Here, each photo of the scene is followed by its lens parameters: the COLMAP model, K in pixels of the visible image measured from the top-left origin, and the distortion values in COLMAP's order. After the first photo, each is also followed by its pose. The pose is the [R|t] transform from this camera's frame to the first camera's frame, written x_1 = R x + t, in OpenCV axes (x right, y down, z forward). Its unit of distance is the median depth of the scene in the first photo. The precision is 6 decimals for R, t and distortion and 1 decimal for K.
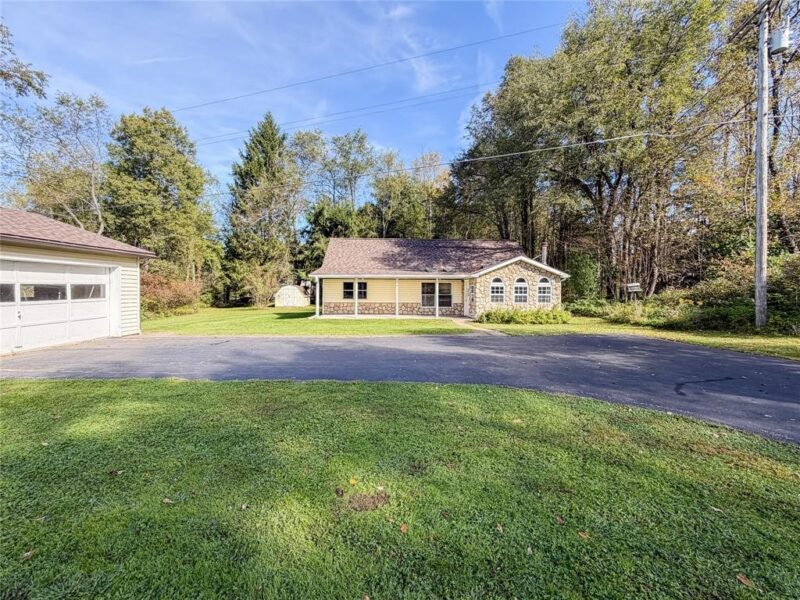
lens RADIAL K [[321.0, 0, 400.0], [0, 321.0, 300.0], [0, 0, 1]] dist [-0.001216, -0.000070]
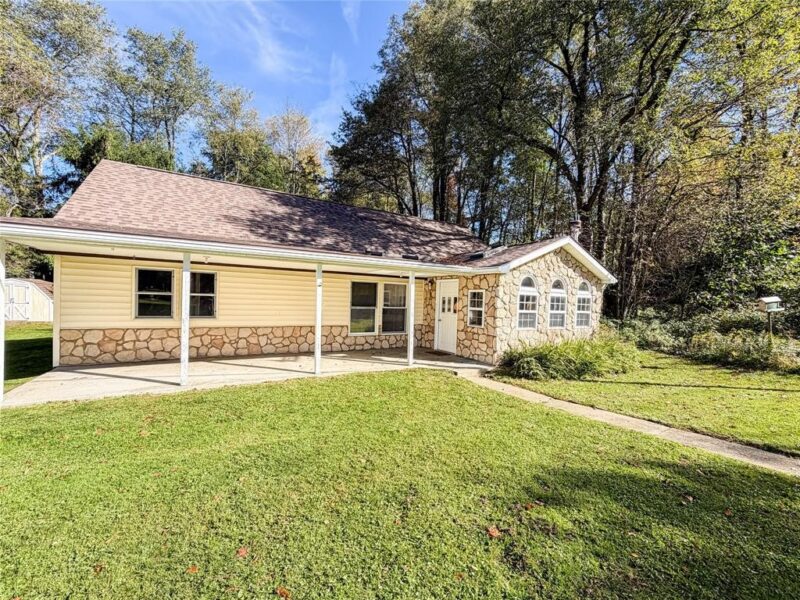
lens RADIAL K [[321.0, 0, 400.0], [0, 321.0, 300.0], [0, 0, 1]] dist [-0.001216, -0.000070]
pose [[0.883584, 0.021293, 0.467788, -0.089123], [-0.012685, 0.999687, -0.021546, -0.018780], [-0.468100, 0.013104, 0.883578, 0.570755]]
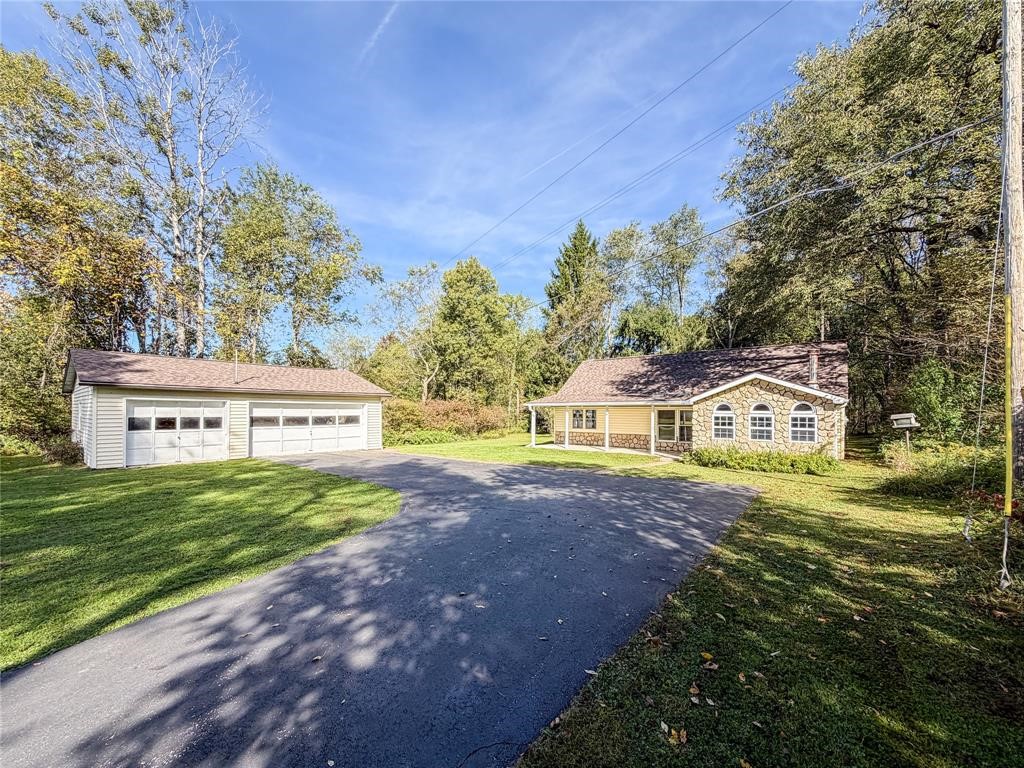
lens RADIAL K [[416.5, 0, 511.4], [0, 416.5, 423.0], [0, 0, 1]] dist [0.000743, 0.000147]
pose [[0.759176, 0.016178, -0.650684, 0.483249], [-0.021434, 0.999770, -0.000151, -0.014182], [0.650532, 0.014061, 0.759349, -0.033475]]
